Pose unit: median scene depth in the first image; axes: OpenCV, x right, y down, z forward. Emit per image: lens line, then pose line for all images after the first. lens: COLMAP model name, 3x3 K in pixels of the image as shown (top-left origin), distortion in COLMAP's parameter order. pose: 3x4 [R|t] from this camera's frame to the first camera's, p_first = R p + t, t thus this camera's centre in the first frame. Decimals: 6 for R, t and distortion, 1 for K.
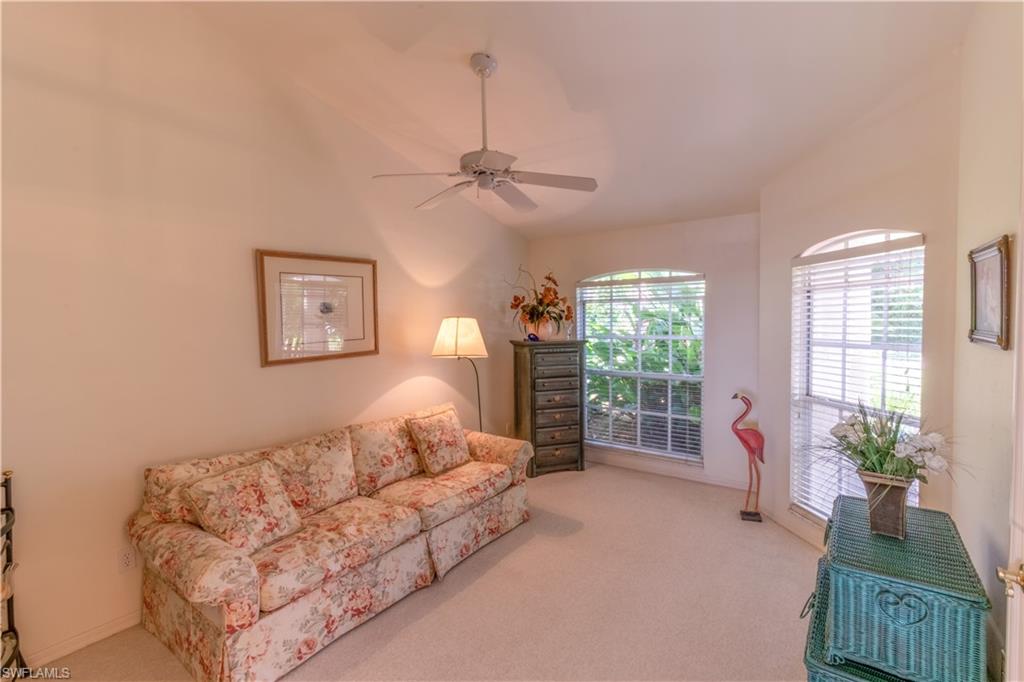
lens RADIAL K [[458.5, 0, 510.3], [0, 458.5, 341.0], [0, 0, 1]] dist [0.001052, -0.000369]
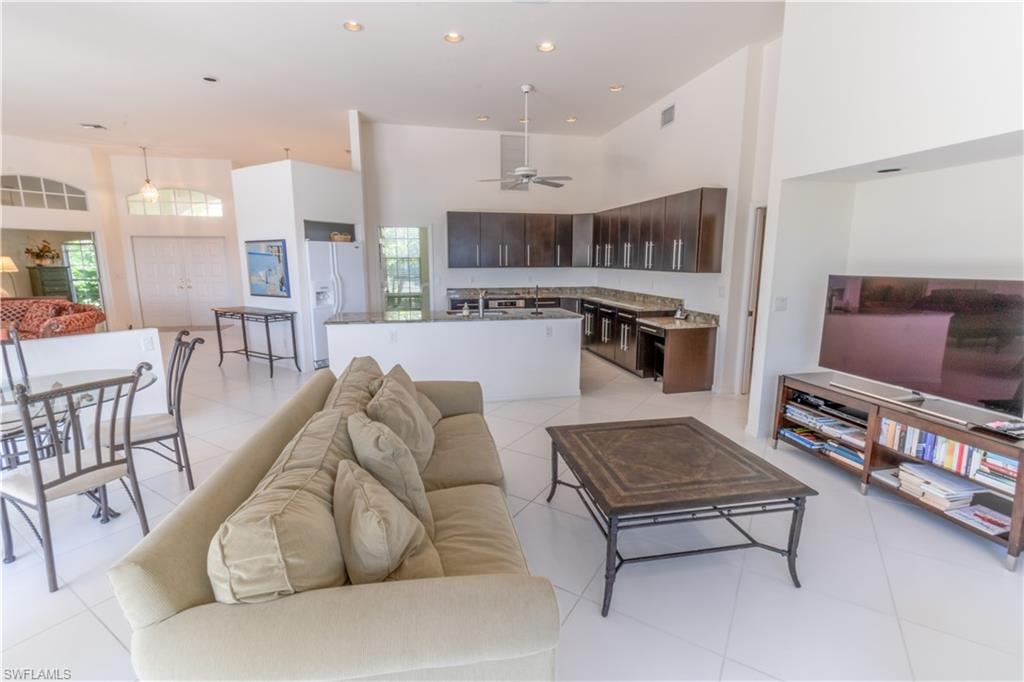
lens RADIAL K [[458.5, 0, 517.0], [0, 458.5, 337.3], [0, 0, 1]] dist [0.001052, -0.000369]
pose [[0.668040, -0.111927, 0.735660, -0.095711], [0.014884, 0.990435, 0.137174, 0.076587], [-0.743977, -0.080688, 0.663316, -2.628679]]
